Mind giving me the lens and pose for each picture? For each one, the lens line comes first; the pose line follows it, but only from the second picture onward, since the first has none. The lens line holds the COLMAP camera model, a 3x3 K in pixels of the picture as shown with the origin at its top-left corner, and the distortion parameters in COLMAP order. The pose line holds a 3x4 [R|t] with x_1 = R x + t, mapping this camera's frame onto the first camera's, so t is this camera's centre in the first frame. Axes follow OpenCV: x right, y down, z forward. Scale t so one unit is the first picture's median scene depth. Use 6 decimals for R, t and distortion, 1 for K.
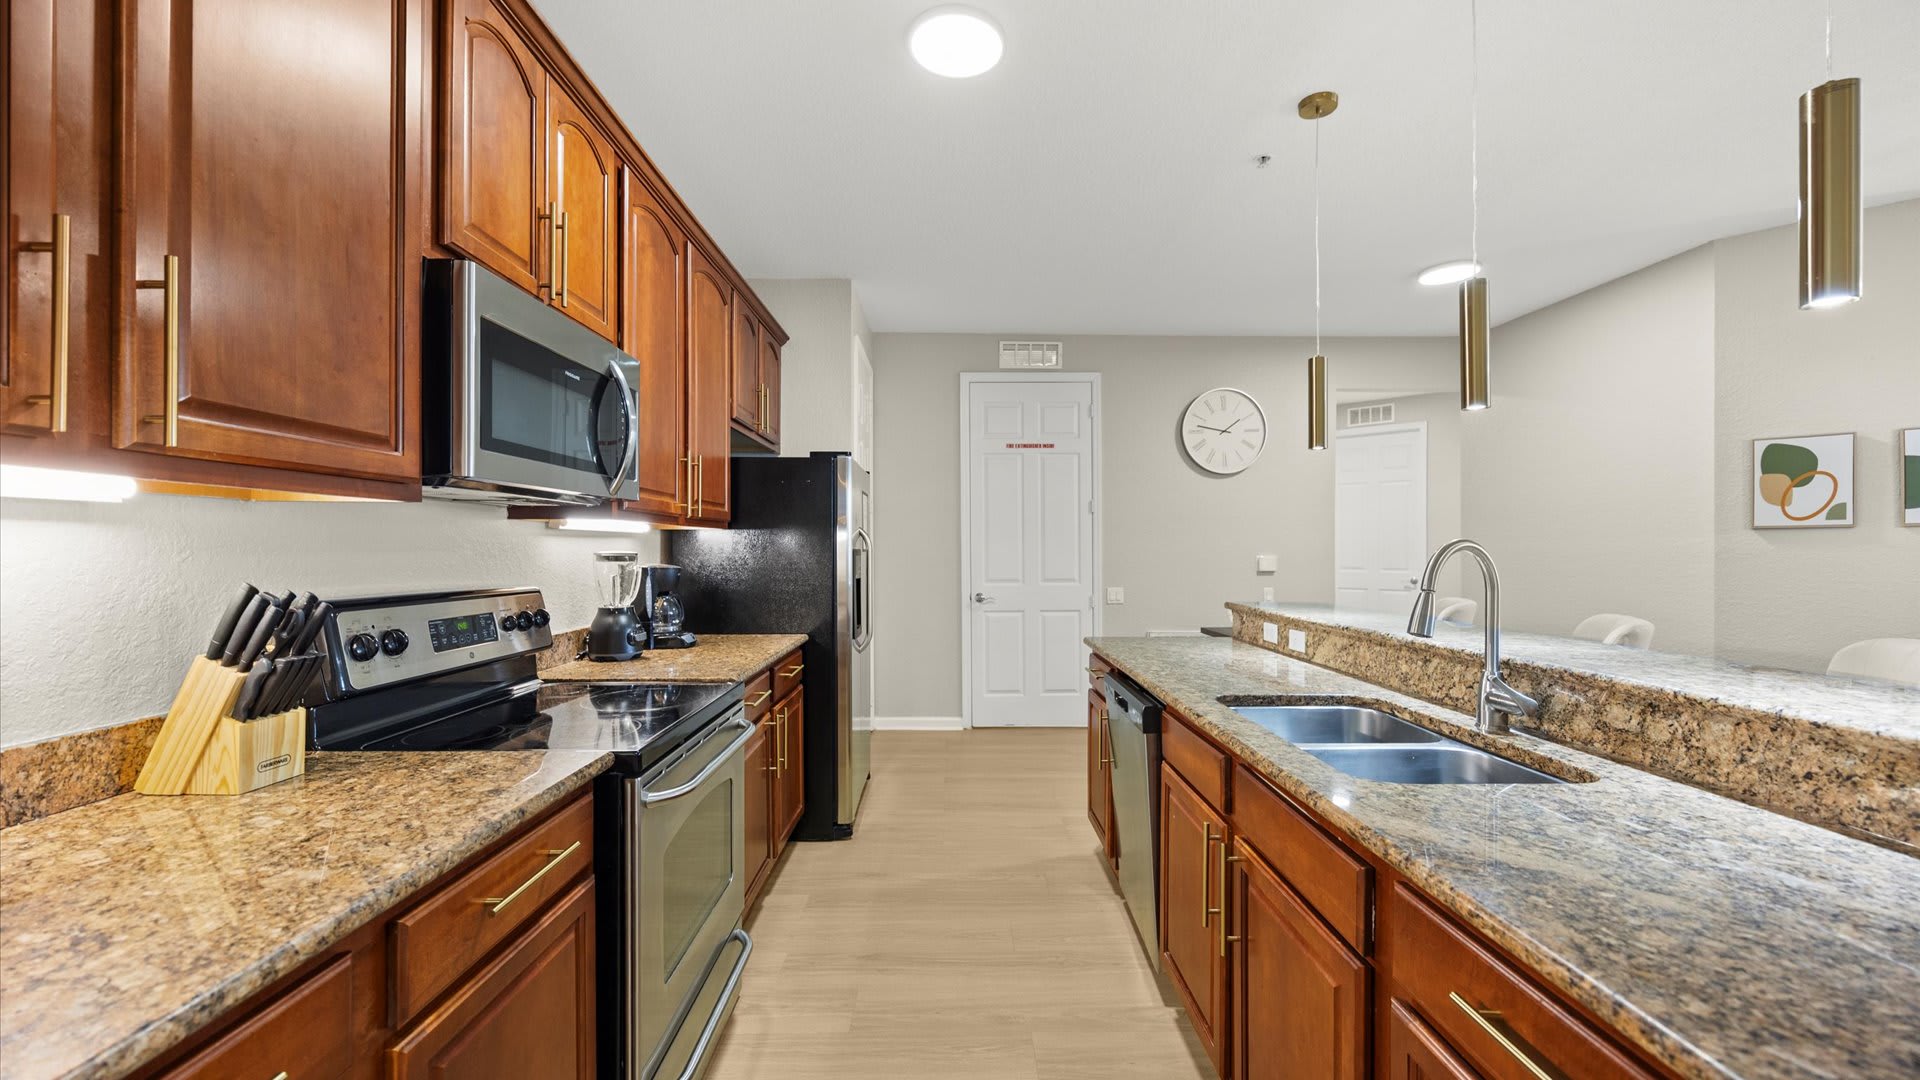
lens RADIAL K [[748.0, 0, 953.3], [0, 748.0, 543.4], [0, 0, 1]] dist [-0.009006, 0.000392]
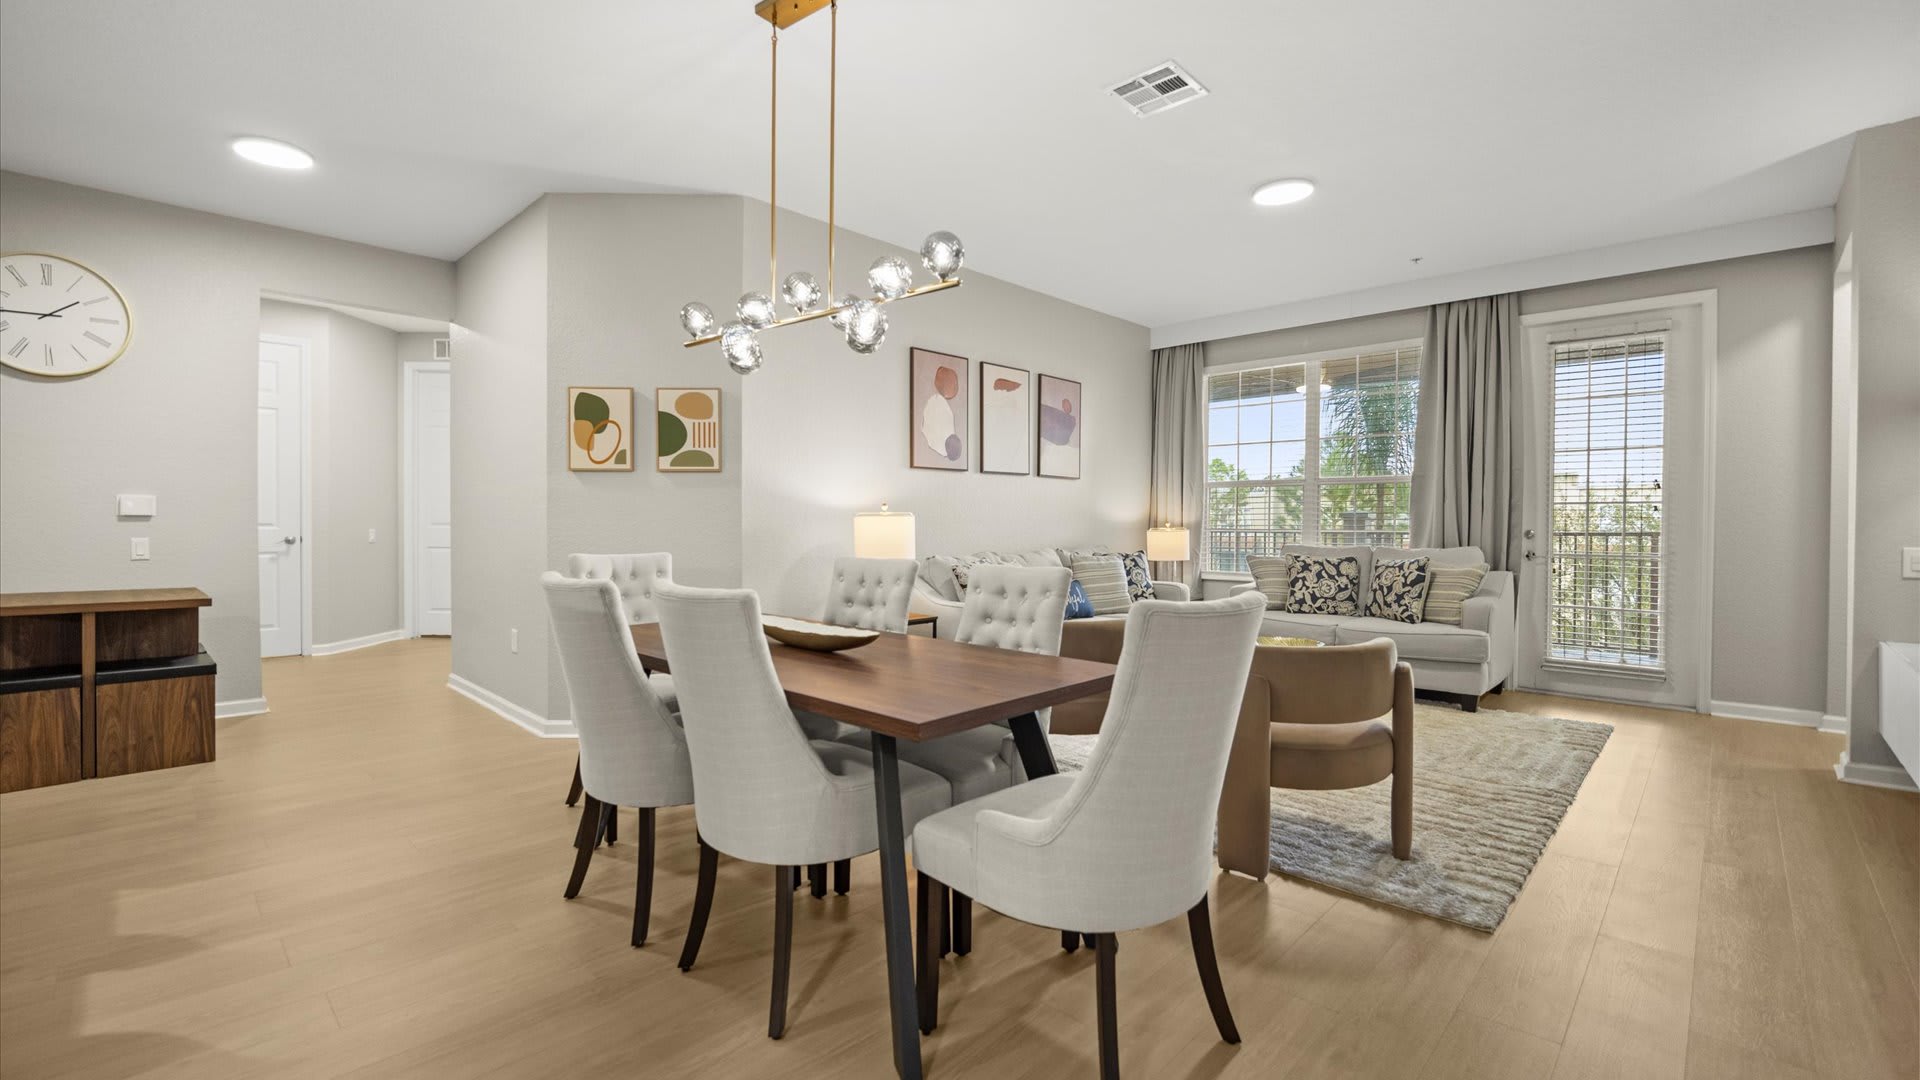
lens RADIAL K [[810.6, 0, 968.6], [0, 810.6, 531.7], [0, 0, 1]] dist [-0.010592, 0.000166]
pose [[0.700618, 0.000395, 0.713537, 0.660544], [-0.018647, 0.999668, 0.017756, 0.036287], [-0.713293, -0.025746, 0.700393, -0.224291]]
